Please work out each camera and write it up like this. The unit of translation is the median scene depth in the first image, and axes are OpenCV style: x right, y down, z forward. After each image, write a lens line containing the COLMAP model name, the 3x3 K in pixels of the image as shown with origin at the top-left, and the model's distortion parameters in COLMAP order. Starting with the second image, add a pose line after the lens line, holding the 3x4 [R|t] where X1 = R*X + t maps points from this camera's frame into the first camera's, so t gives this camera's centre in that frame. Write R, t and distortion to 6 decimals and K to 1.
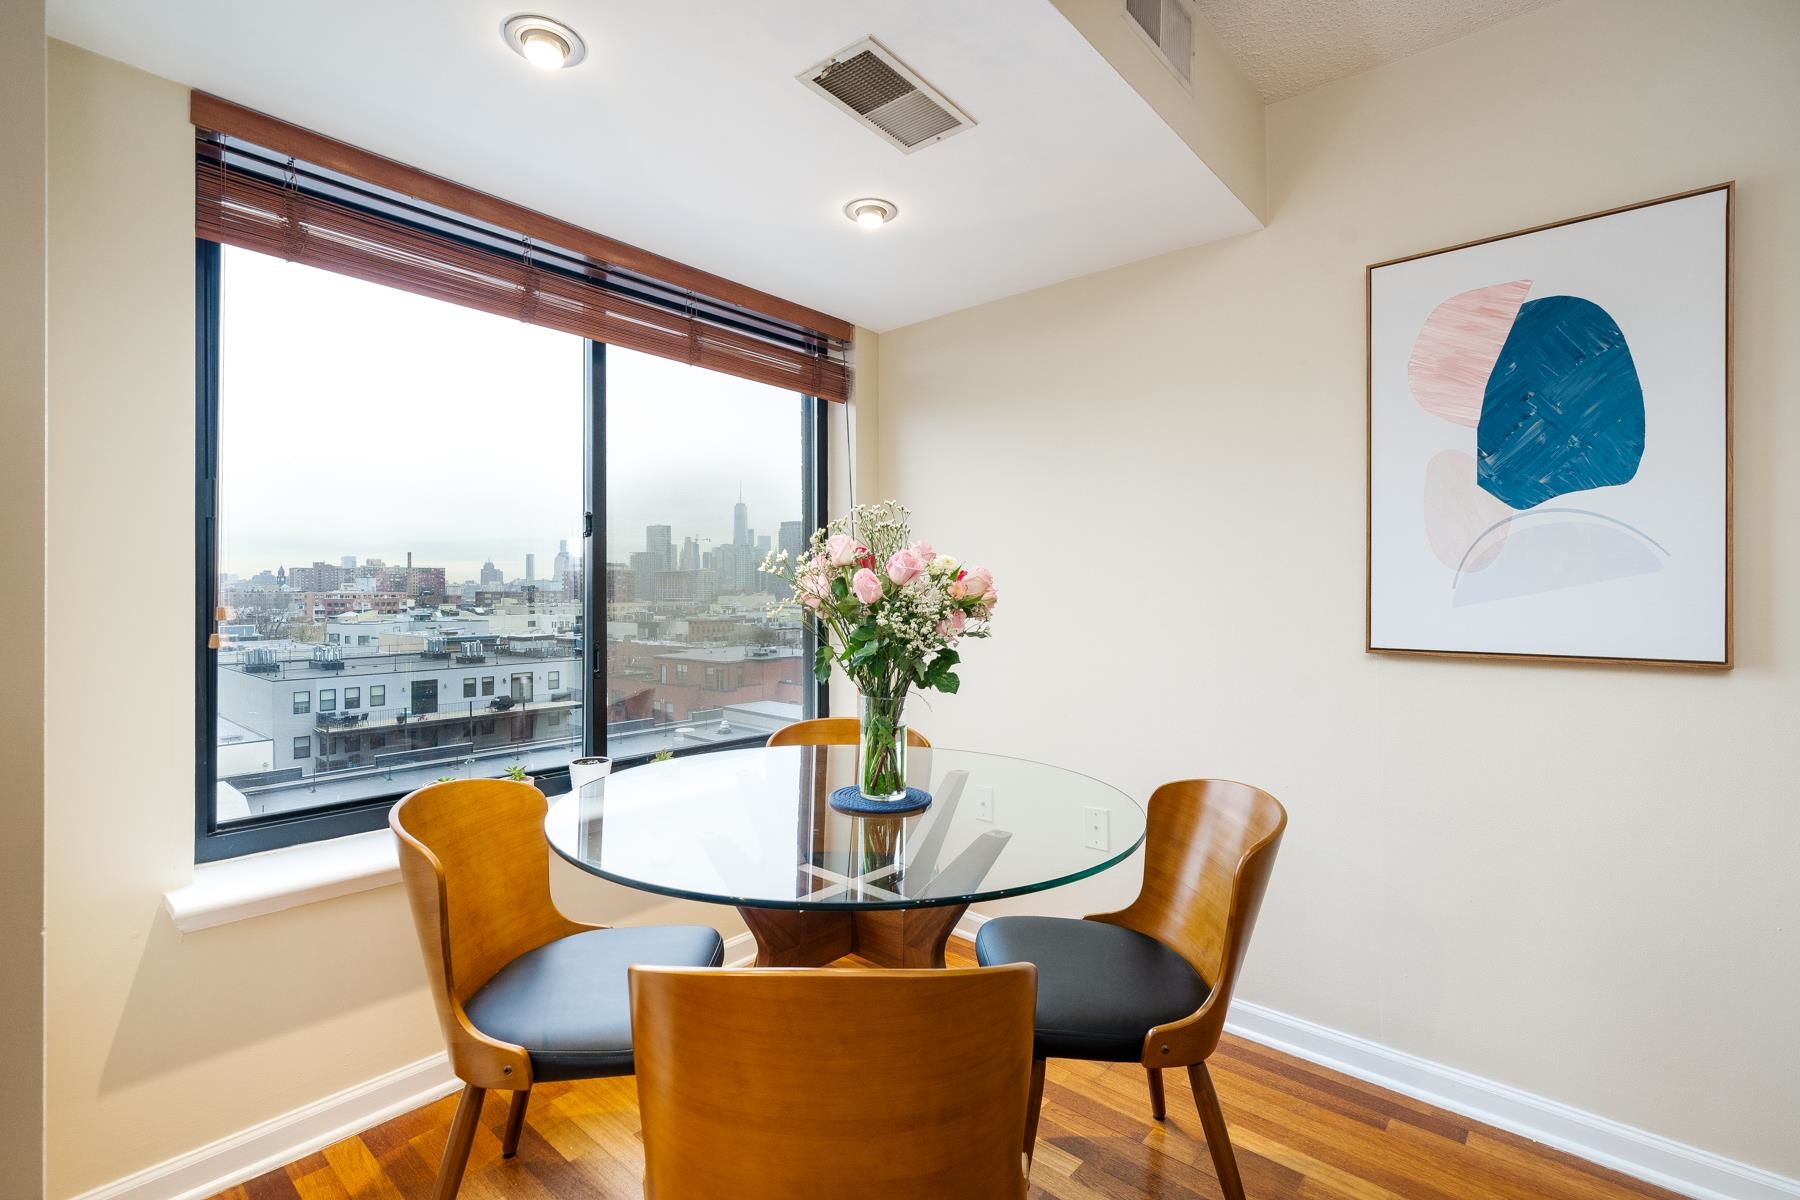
lens RADIAL K [[817.8, 0, 911.2], [0, 817.8, 600.7], [0, 0, 1]] dist [0.003235, 0.000363]
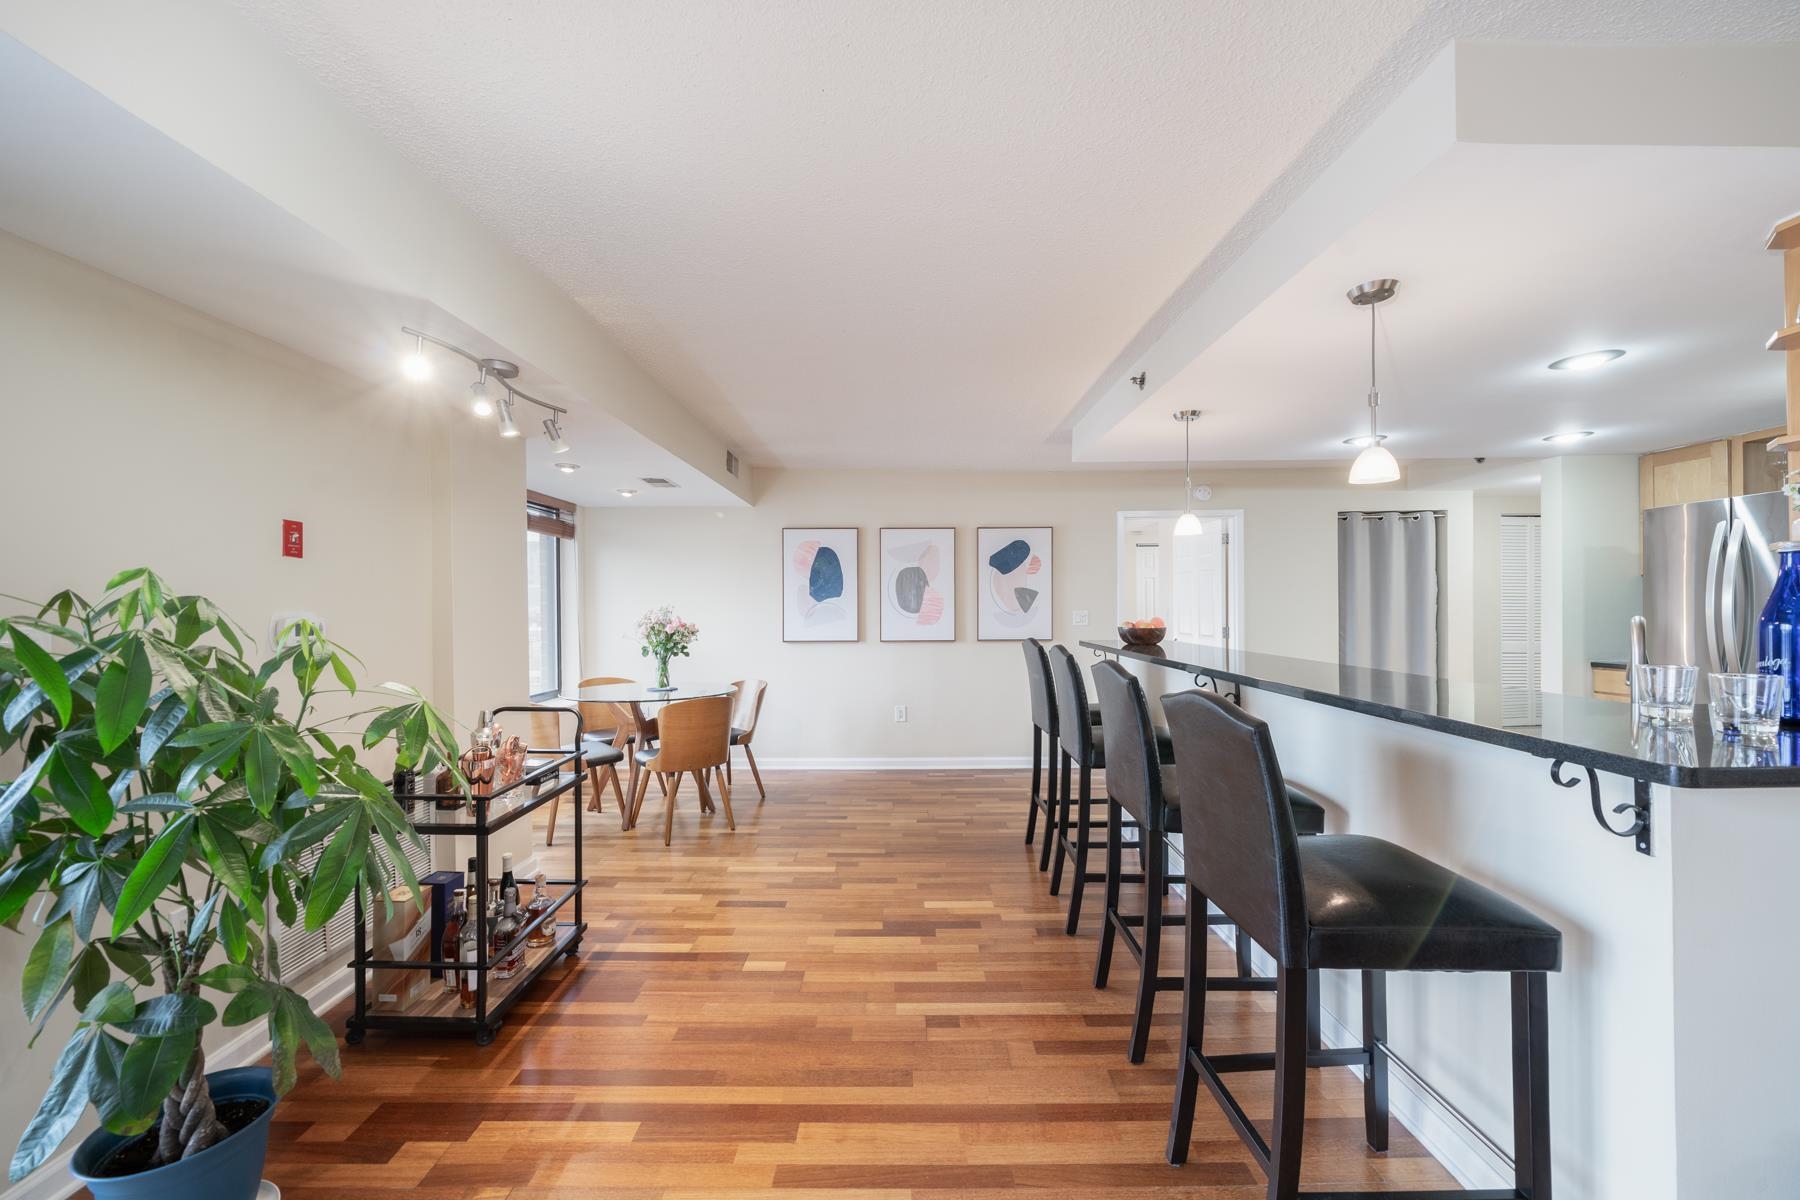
lens RADIAL K [[661.7, 0, 893.2], [0, 661.7, 601.9], [0, 0, 1]] dist [-0.006922, 0.000043]
pose [[0.759659, -0.001281, 0.650320, -0.995353], [0.013465, 0.999815, -0.013760, -0.065720], [-0.650182, 0.019209, 0.759536, -1.564637]]
